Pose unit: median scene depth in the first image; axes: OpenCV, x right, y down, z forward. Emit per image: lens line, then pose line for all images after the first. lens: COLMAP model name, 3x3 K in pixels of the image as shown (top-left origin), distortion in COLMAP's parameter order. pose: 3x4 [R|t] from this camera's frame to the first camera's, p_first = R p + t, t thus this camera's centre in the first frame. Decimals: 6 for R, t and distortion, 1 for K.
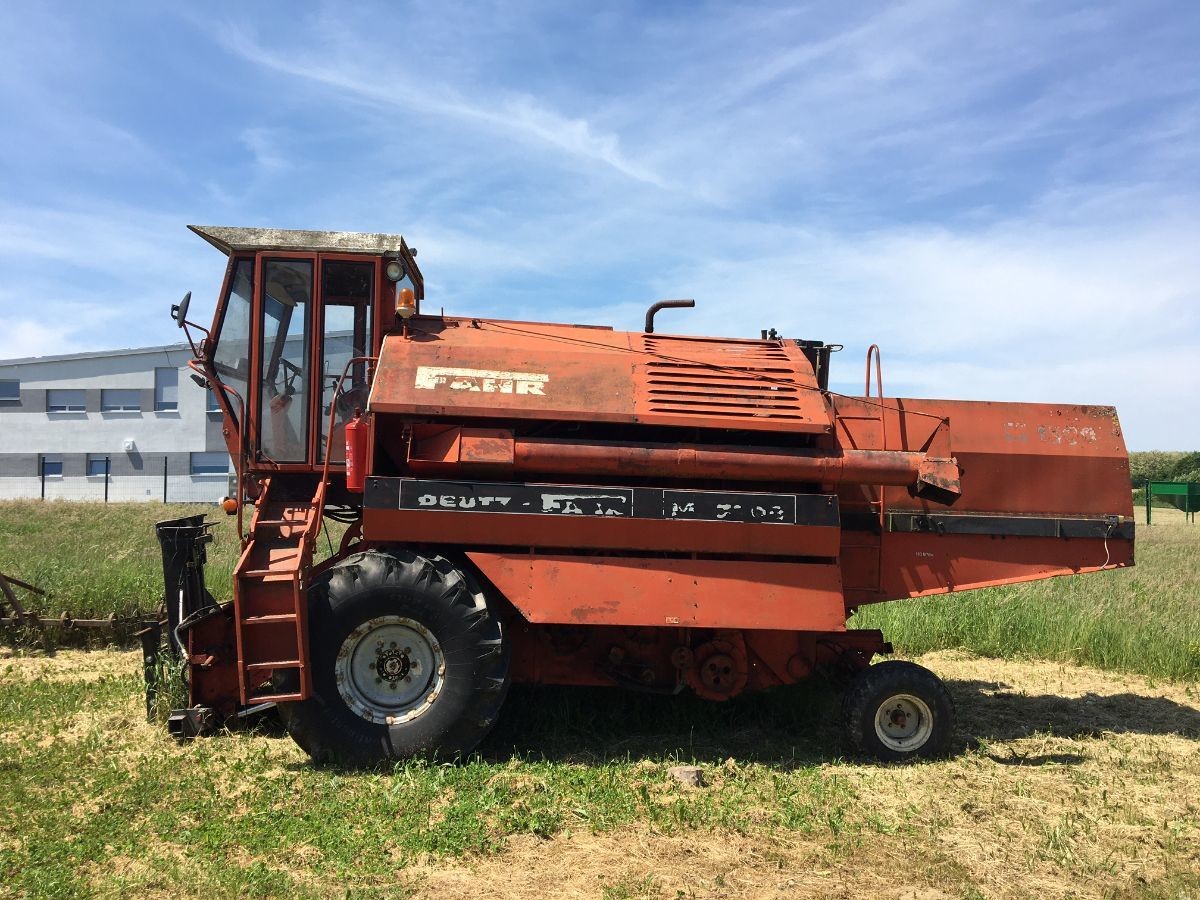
lens RADIAL K [[1010.9, 0, 600.3], [0, 1010.9, 429.9], [0, 0, 1]] dist [0.059975, -0.012869]
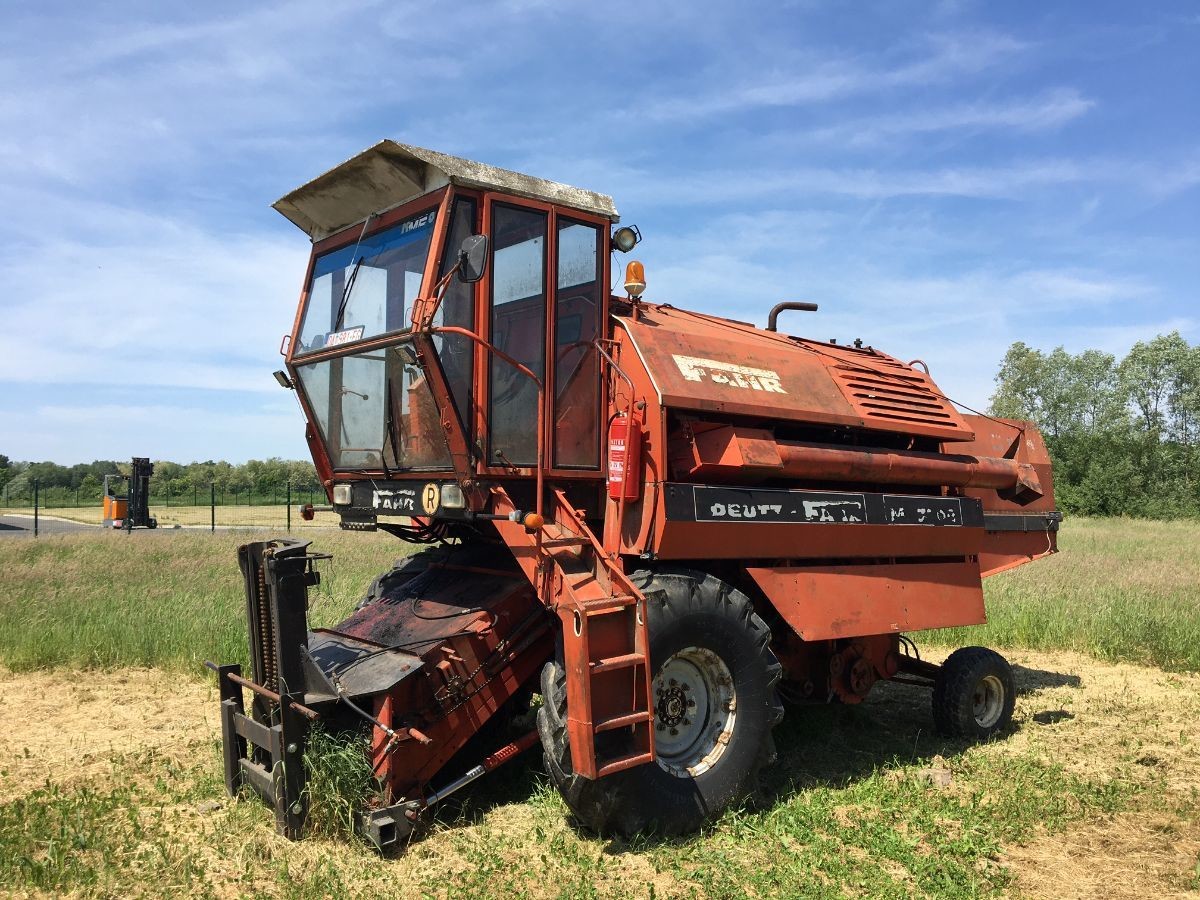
lens RADIAL K [[1010.9, 0, 600.3], [0, 1010.9, 429.9], [0, 0, 1]] dist [0.059975, -0.012869]
pose [[0.828041, 0.023063, 0.560194, -0.730143], [-0.018589, 0.999734, -0.013682, 0.014591], [-0.560360, 0.000916, 0.828249, 0.335771]]
